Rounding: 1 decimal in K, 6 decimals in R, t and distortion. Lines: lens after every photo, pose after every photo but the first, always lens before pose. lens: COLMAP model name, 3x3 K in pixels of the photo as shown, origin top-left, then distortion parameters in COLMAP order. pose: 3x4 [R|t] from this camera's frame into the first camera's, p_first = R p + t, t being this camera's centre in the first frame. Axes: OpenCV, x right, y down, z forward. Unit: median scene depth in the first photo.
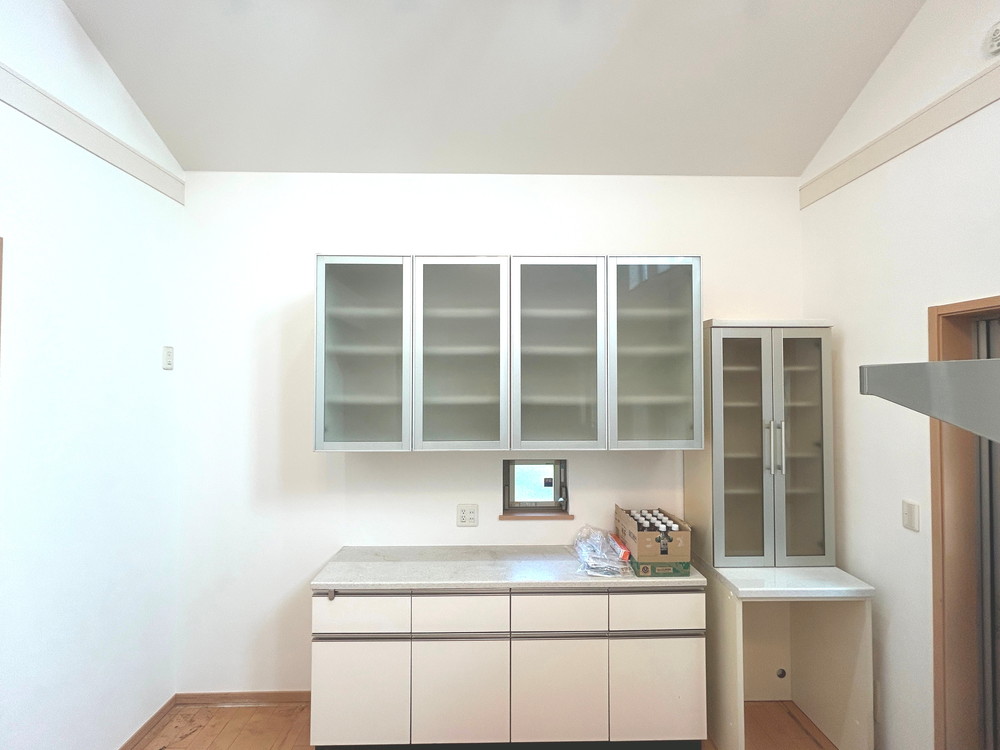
lens RADIAL K [[464.6, 0, 501.3], [0, 464.6, 377.2], [0, 0, 1]] dist [0.027868, 0.001447]
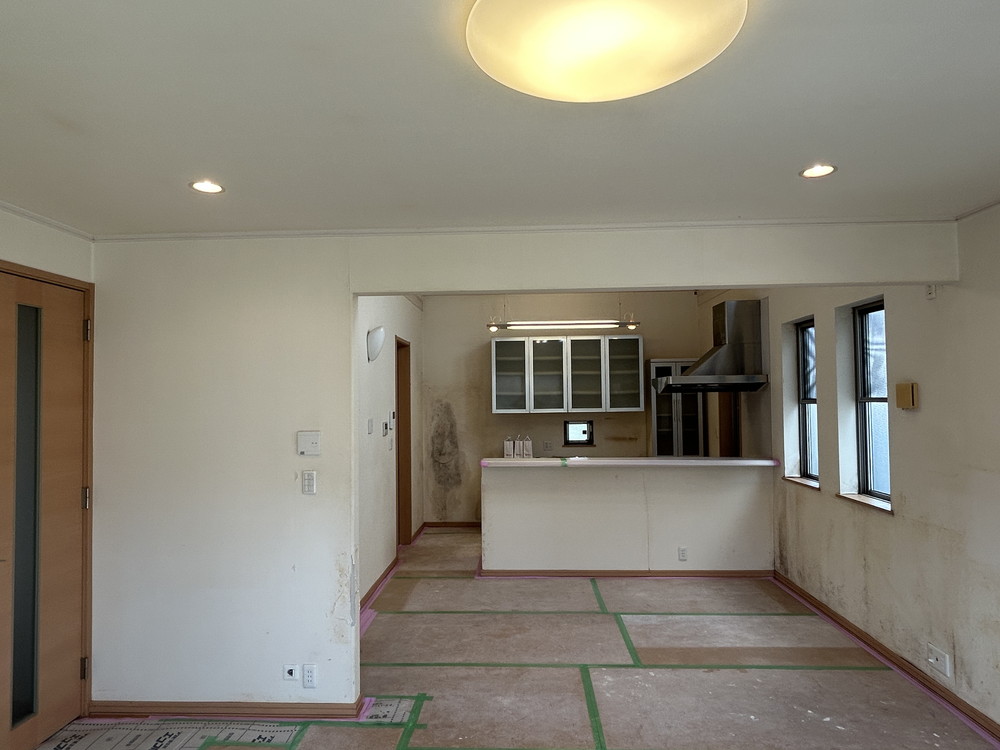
lens RADIAL K [[606.1, 0, 502.2], [0, 606.1, 377.1], [0, 0, 1]] dist [-0.005897, -0.004752]
pose [[0.997952, -0.013345, -0.062563, -0.122804], [0.012301, 0.999779, -0.017050, 0.015770], [0.062776, 0.016246, 0.997895, -2.226618]]
